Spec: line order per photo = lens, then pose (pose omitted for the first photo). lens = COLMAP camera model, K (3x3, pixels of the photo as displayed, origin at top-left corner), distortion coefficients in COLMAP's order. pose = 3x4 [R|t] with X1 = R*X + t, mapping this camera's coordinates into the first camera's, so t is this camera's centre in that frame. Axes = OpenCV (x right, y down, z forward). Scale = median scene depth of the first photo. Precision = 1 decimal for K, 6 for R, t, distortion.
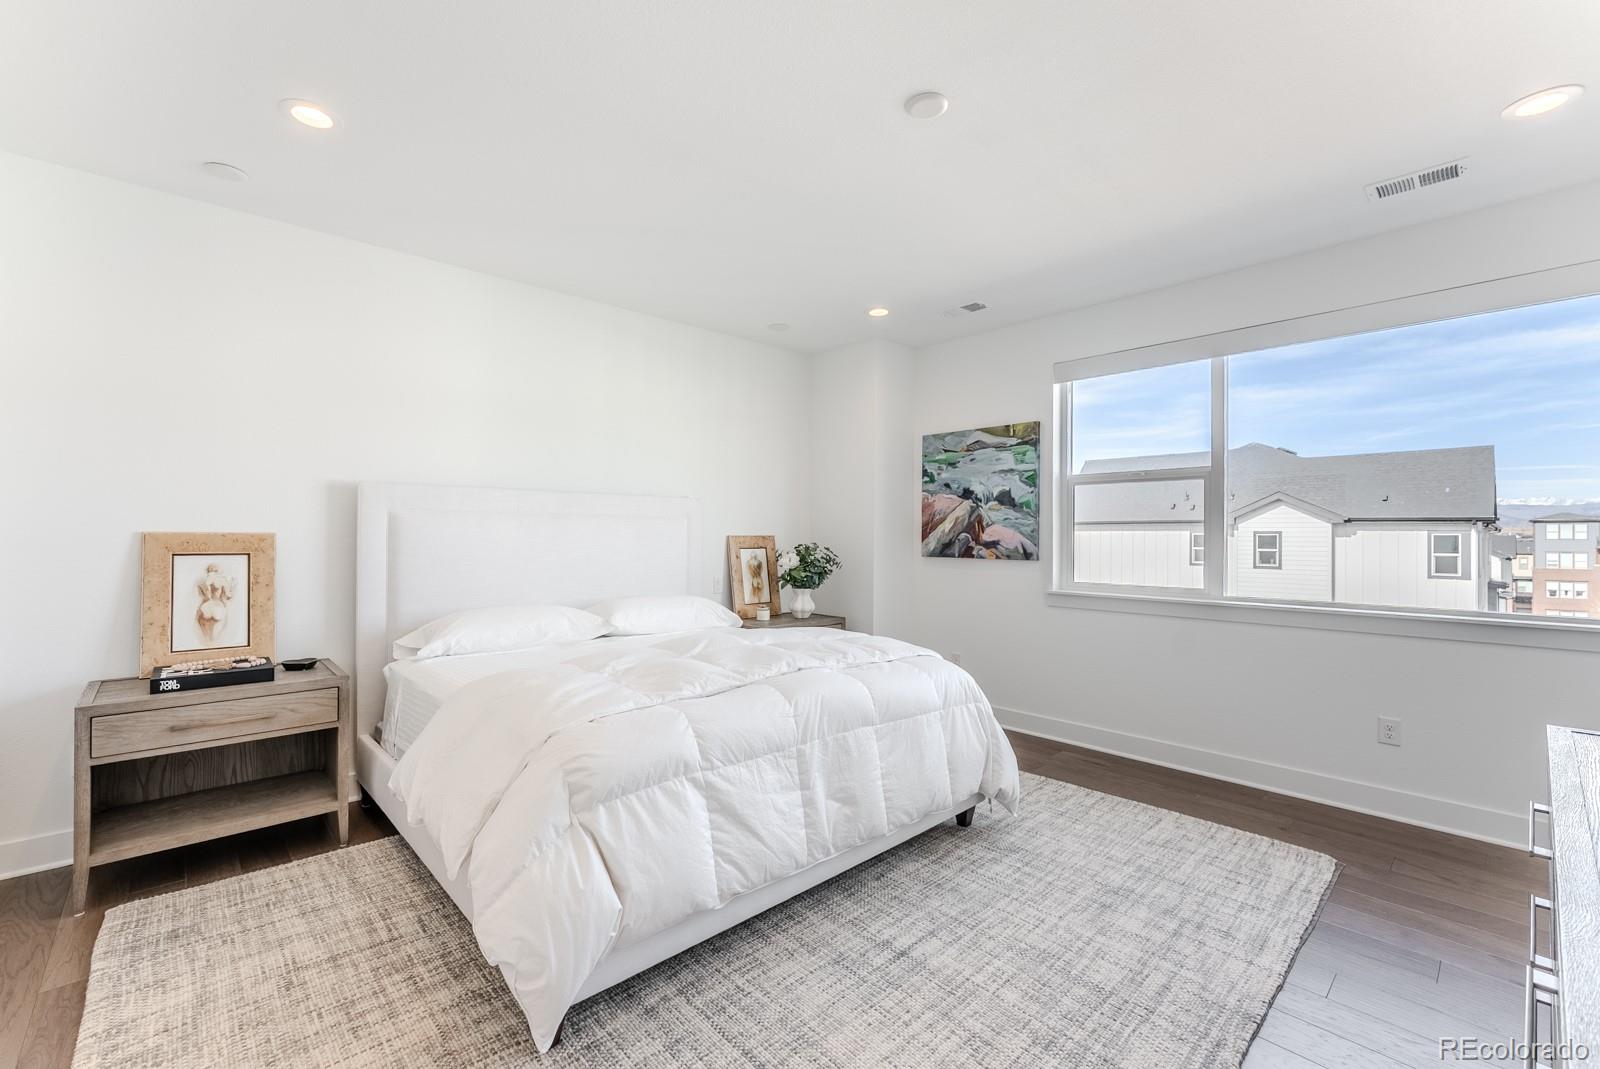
lens RADIAL K [[679.3, 0, 800.0], [0, 679.3, 534.5], [0, 0, 1]] dist [-0.000866, -0.000216]
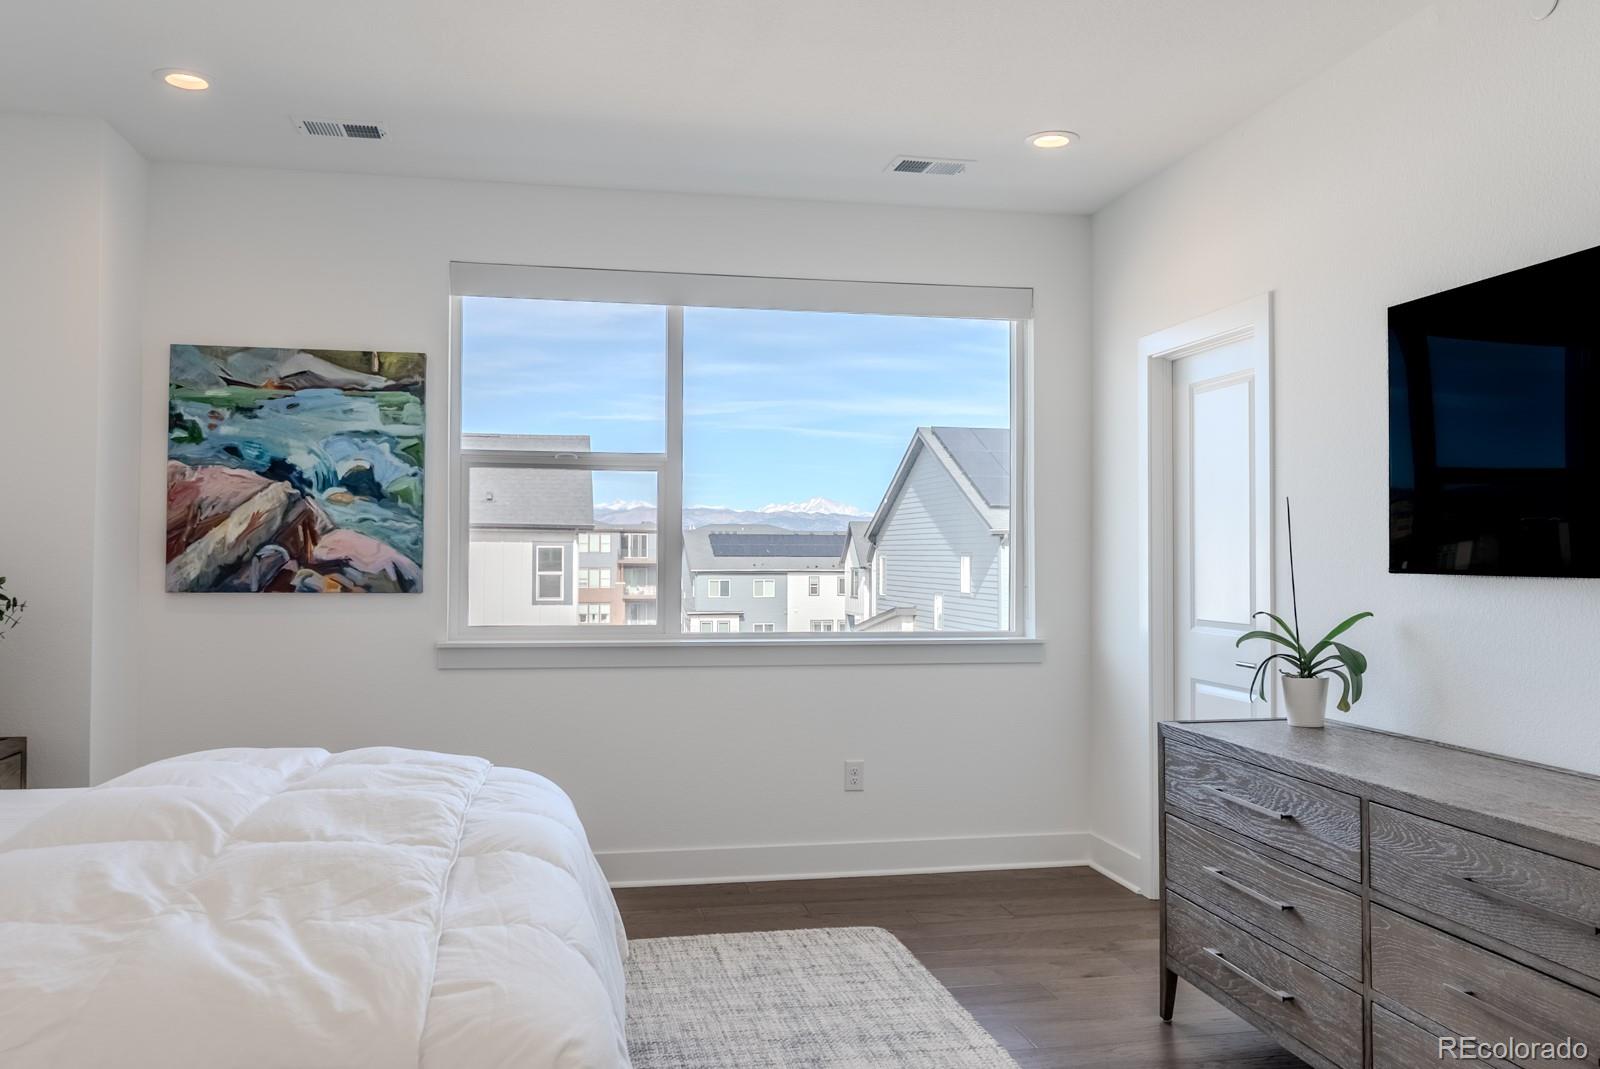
lens RADIAL K [[1217.2, 0, 800.0], [0, 1217.2, 534.5], [0, 0, 1]] dist [0.002034, 0.000558]
pose [[0.521264, 0.011338, 0.853320, -0.353555], [-0.004271, 0.999934, -0.010678, -0.001688], [-0.853385, 0.001921, 0.521278, 0.172111]]
